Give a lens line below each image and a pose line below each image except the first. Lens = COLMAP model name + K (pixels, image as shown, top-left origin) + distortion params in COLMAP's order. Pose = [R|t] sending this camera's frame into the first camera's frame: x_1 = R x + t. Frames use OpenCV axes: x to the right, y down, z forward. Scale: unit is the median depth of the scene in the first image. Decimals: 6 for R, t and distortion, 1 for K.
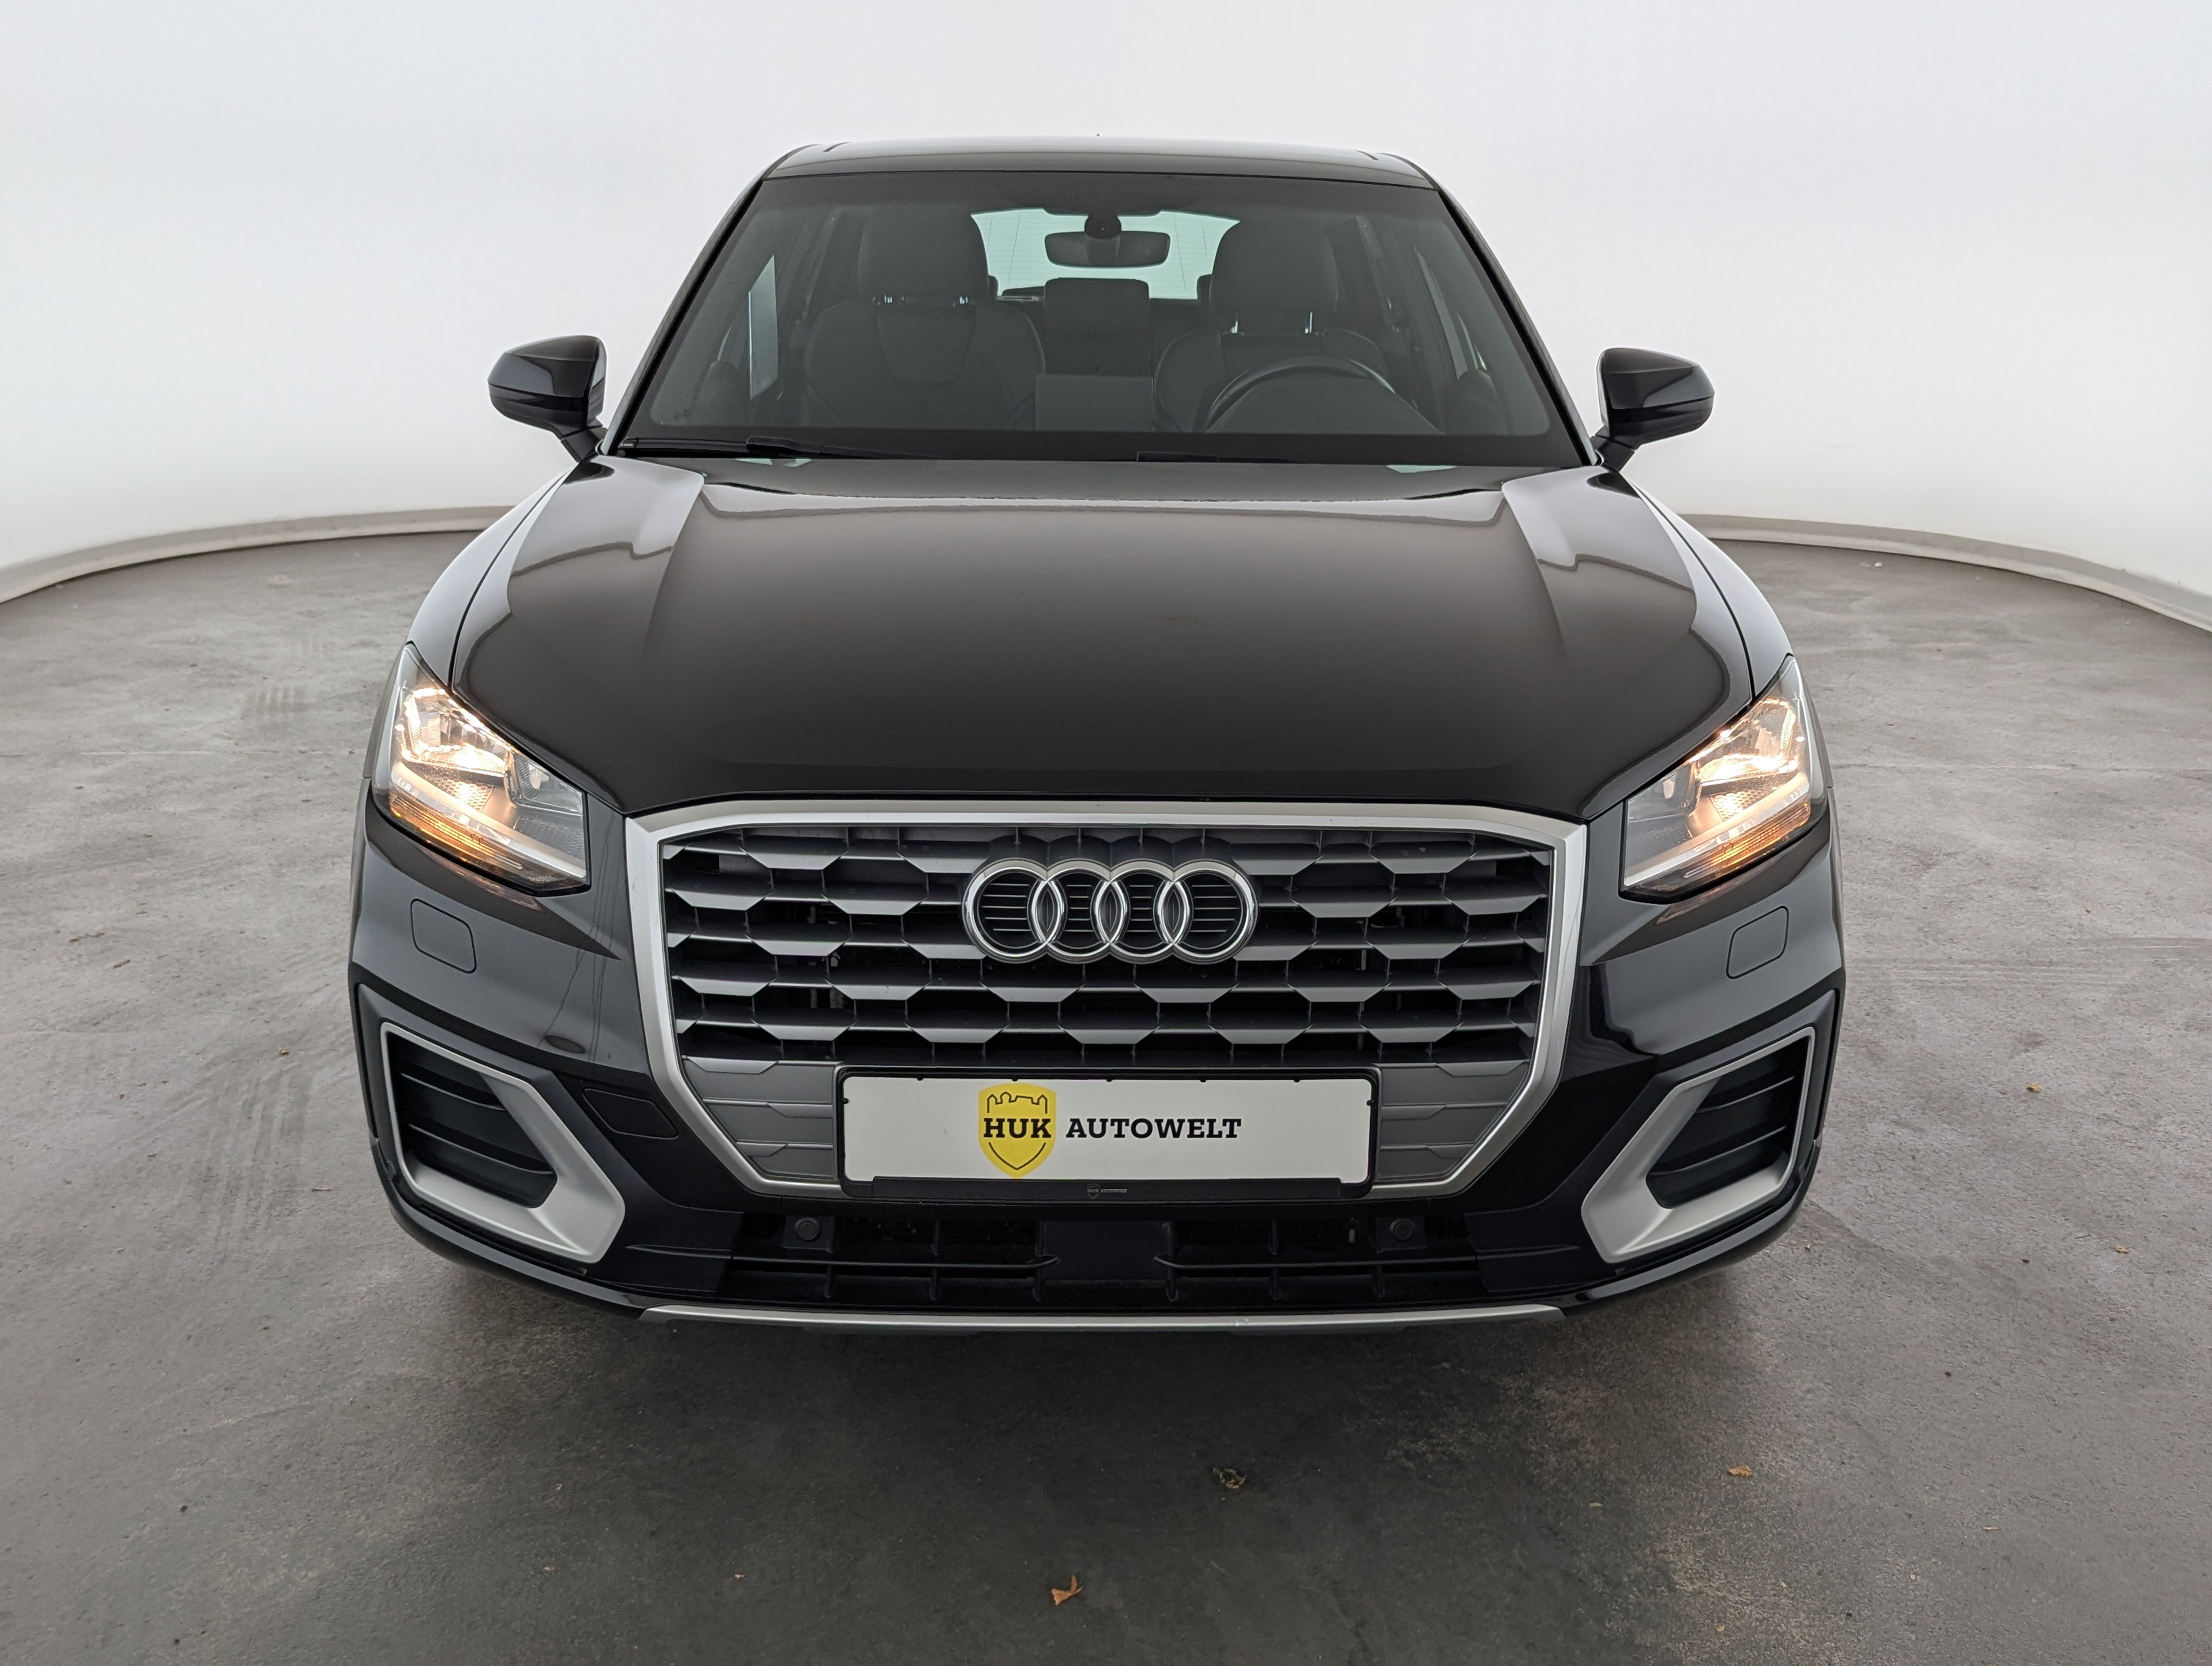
lens RADIAL K [[2024.0, 0, 1174.7], [0, 2024.0, 862.4], [0, 0, 1]] dist [0.025166, 0.000000]
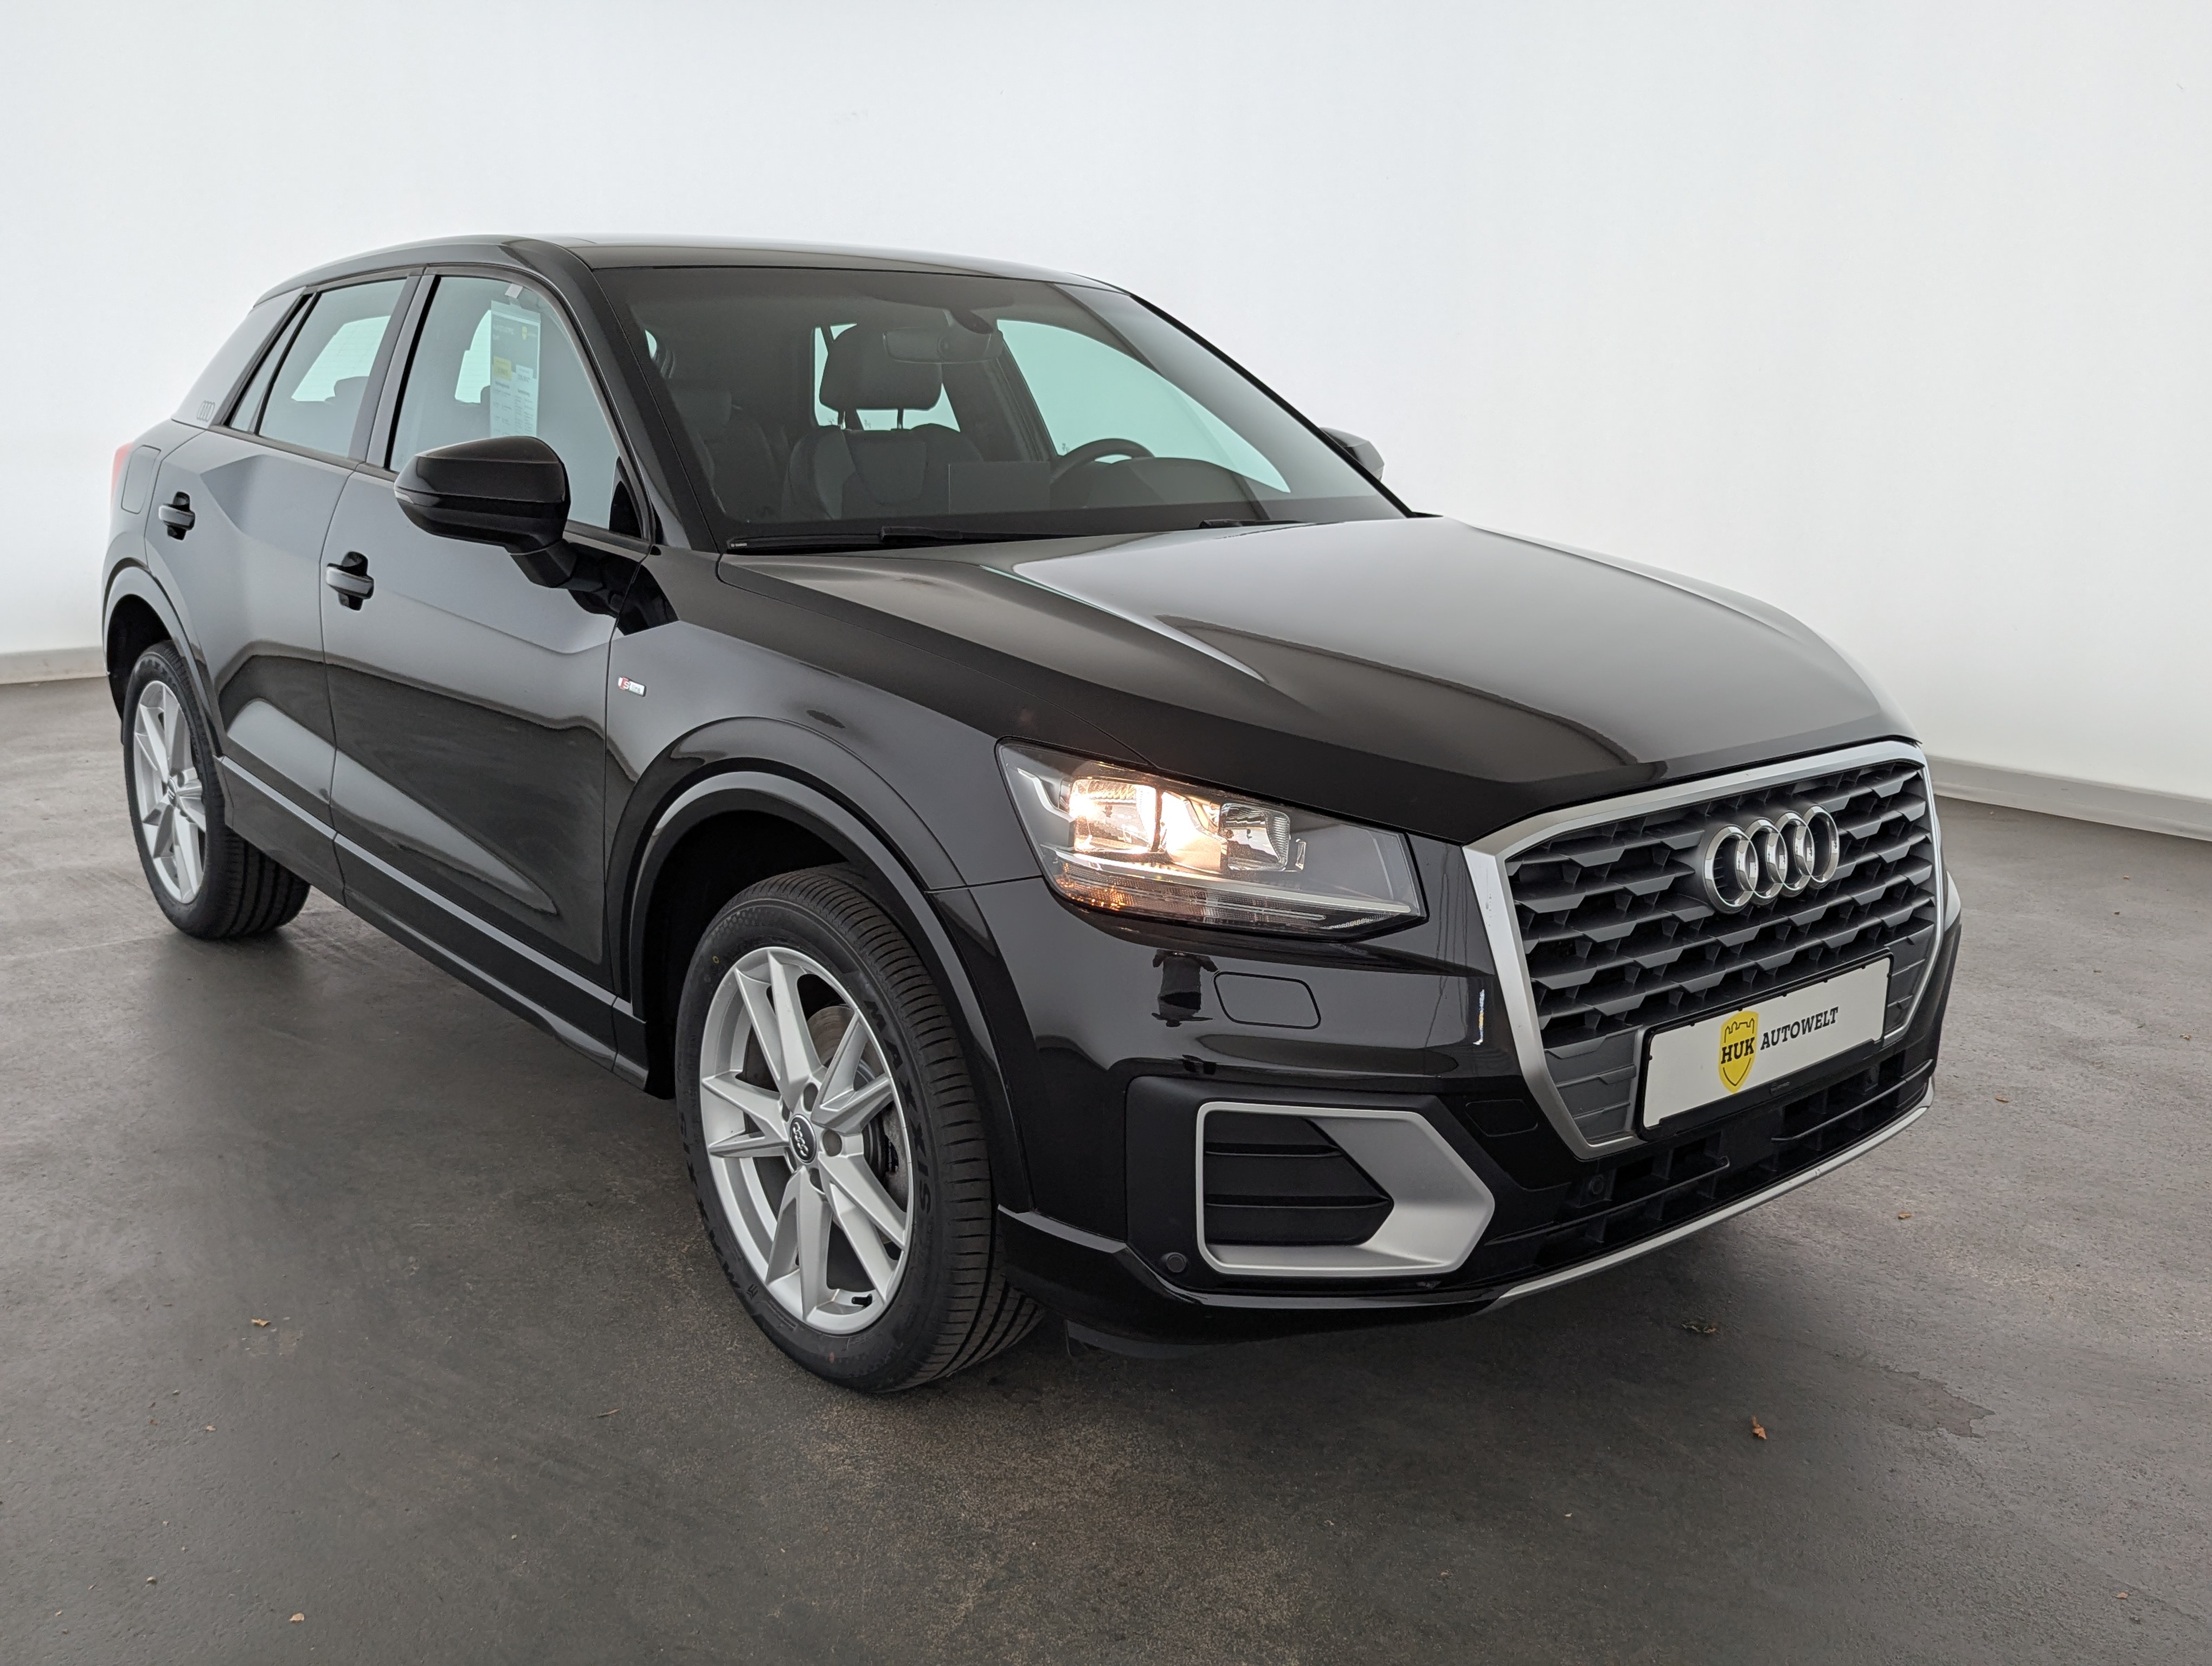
lens RADIAL K [[2024.0, 0, 1115.0], [0, 2024.0, 840.8], [0, 0, 1]] dist [0.025166, 0.000000]
pose [[0.831696, -0.164022, 0.530452, -1.008572], [0.186492, 0.982391, 0.011365, -0.073065], [-0.522975, 0.089473, 0.847639, 0.168336]]
